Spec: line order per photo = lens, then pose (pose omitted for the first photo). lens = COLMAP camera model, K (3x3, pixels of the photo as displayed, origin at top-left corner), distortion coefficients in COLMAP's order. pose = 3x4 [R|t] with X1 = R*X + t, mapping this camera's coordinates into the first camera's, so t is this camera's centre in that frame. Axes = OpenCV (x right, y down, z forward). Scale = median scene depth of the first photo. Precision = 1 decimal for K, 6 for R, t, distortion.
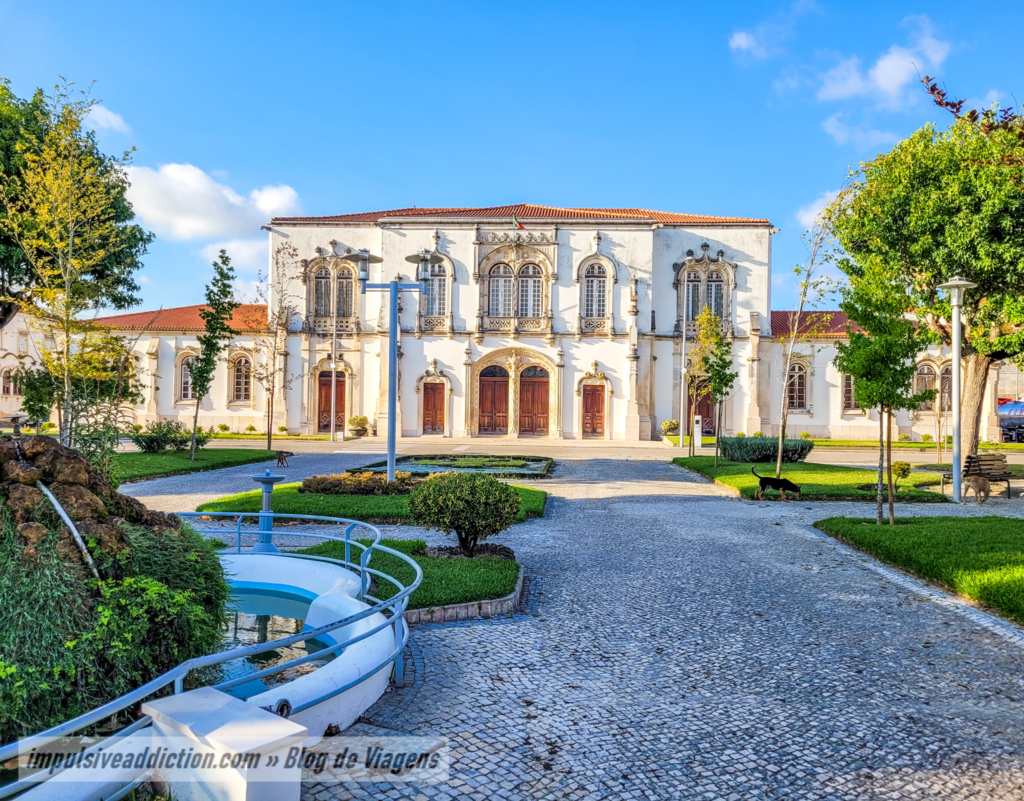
lens RADIAL K [[814.1, 0, 521.2], [0, 814.1, 407.2], [0, 0, 1]] dist [0.038062, -0.000141]
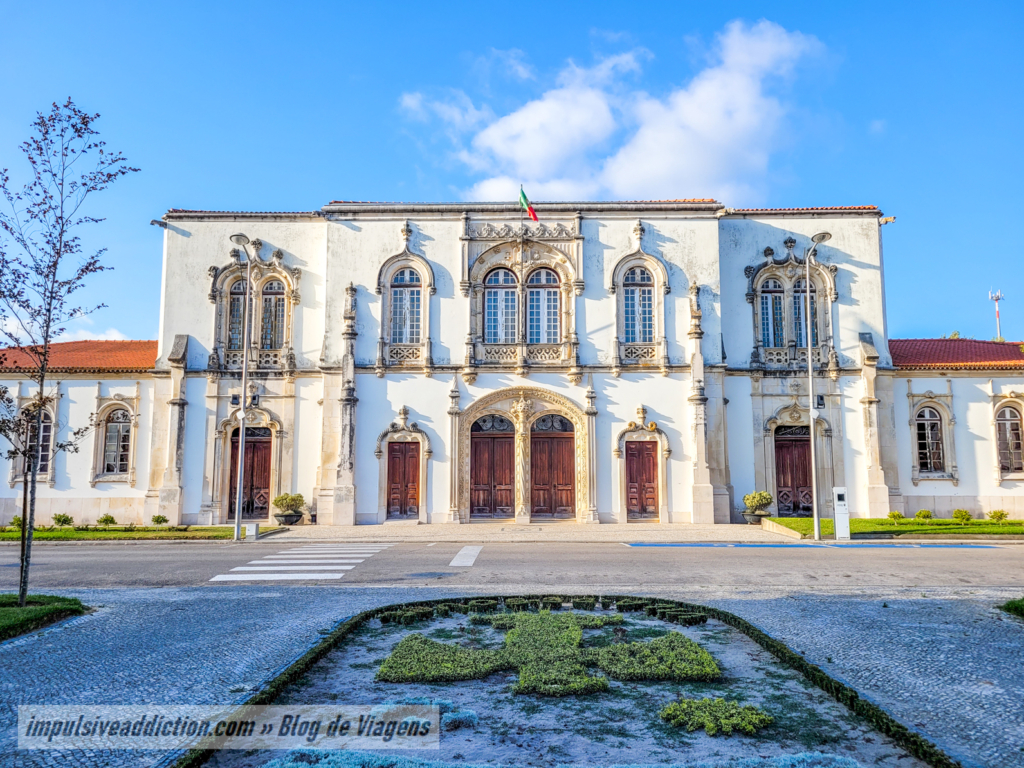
lens RADIAL K [[772.6, 0, 514.3], [0, 772.6, 386.7], [0, 0, 1]] dist [0.059592, -0.035560]
pose [[0.998827, -0.012093, 0.046885, -0.045200], [0.017072, 0.994080, -0.107297, -0.005099], [-0.045310, 0.107972, 0.993121, 0.356627]]
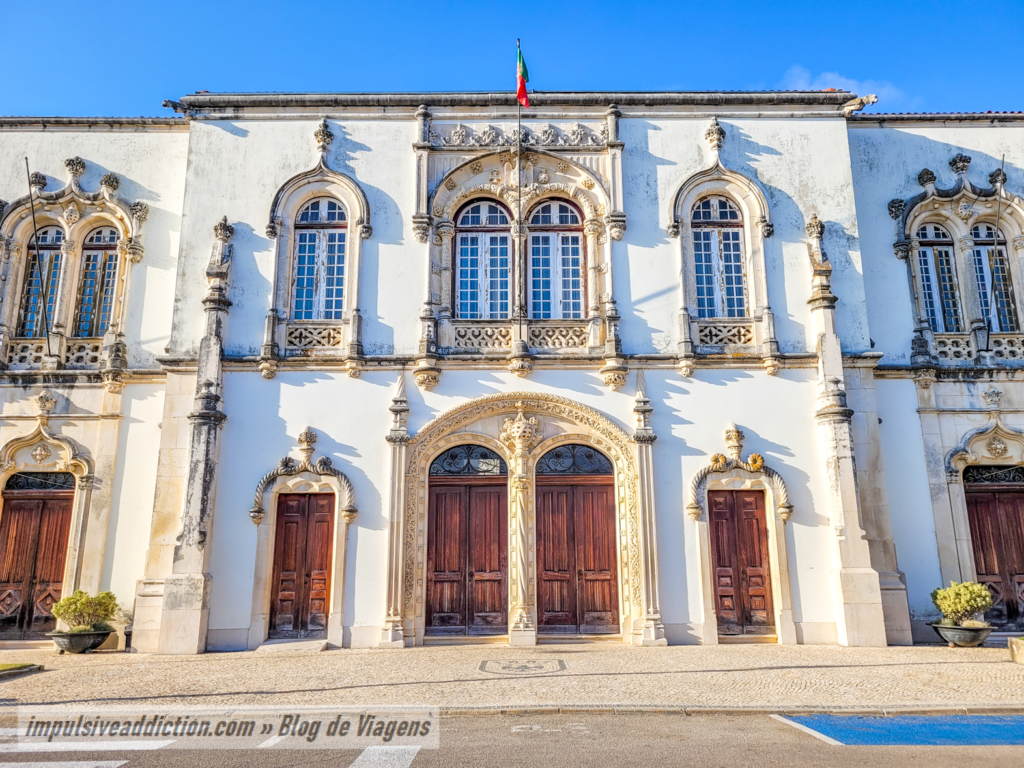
lens RADIAL K [[772.6, 0, 516.5], [0, 772.6, 382.8], [0, 0, 1]] dist [0.059592, -0.035560]
pose [[0.997710, -0.007238, 0.067256, -0.034713], [0.021971, 0.975028, -0.220993, 0.001411], [-0.063977, 0.221964, 0.972954, 0.640113]]
